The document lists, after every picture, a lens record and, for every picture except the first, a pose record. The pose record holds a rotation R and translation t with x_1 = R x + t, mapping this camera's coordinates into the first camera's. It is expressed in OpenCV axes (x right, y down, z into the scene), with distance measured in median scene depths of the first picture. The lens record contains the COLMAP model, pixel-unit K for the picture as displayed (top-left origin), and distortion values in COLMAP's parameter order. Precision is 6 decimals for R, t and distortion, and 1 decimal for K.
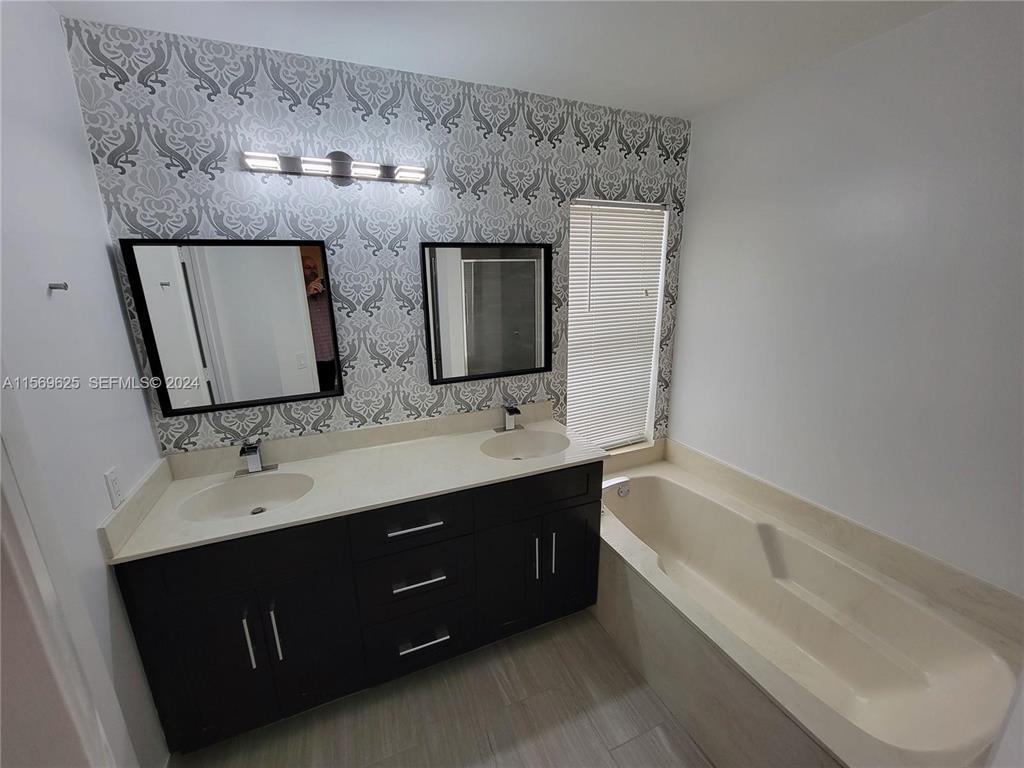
lens RADIAL K [[421.3, 0, 511.5], [0, 421.3, 387.6], [0, 0, 1]] dist [0.001945, -0.000992]
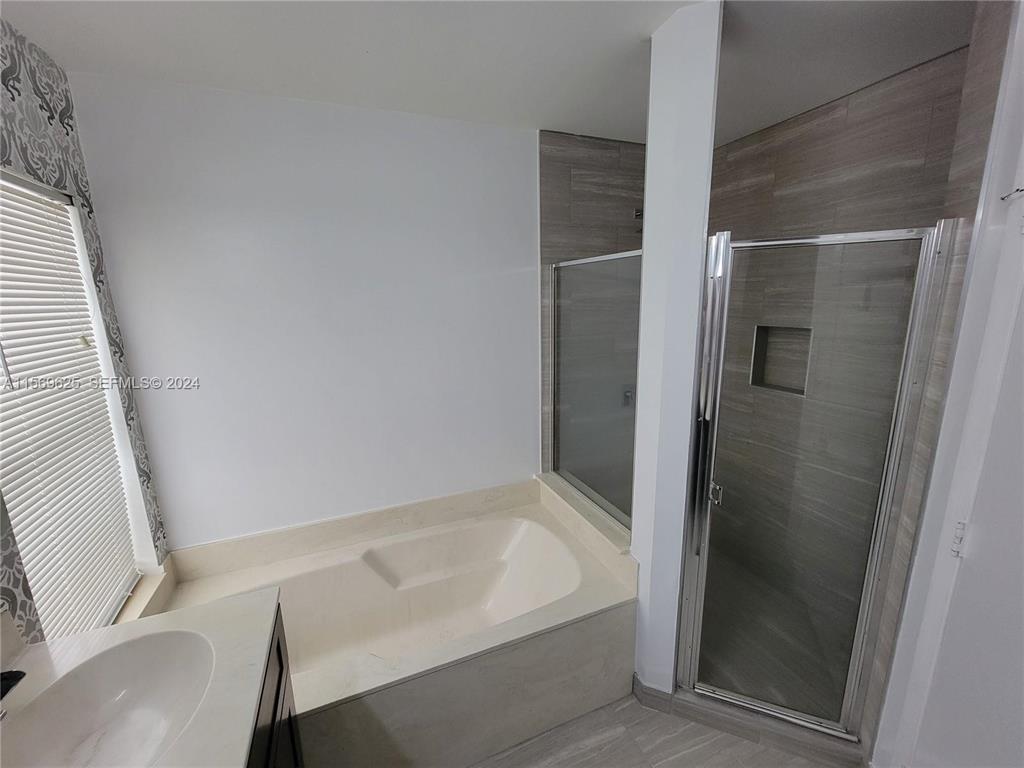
lens RADIAL K [[421.3, 0, 511.5], [0, 421.3, 387.6], [0, 0, 1]] dist [0.001945, -0.000992]
pose [[0.014521, -0.192632, 0.981164, -0.262878], [0.272608, 0.944857, 0.181469, -0.116325], [-0.962016, 0.264838, 0.066233, 0.432963]]
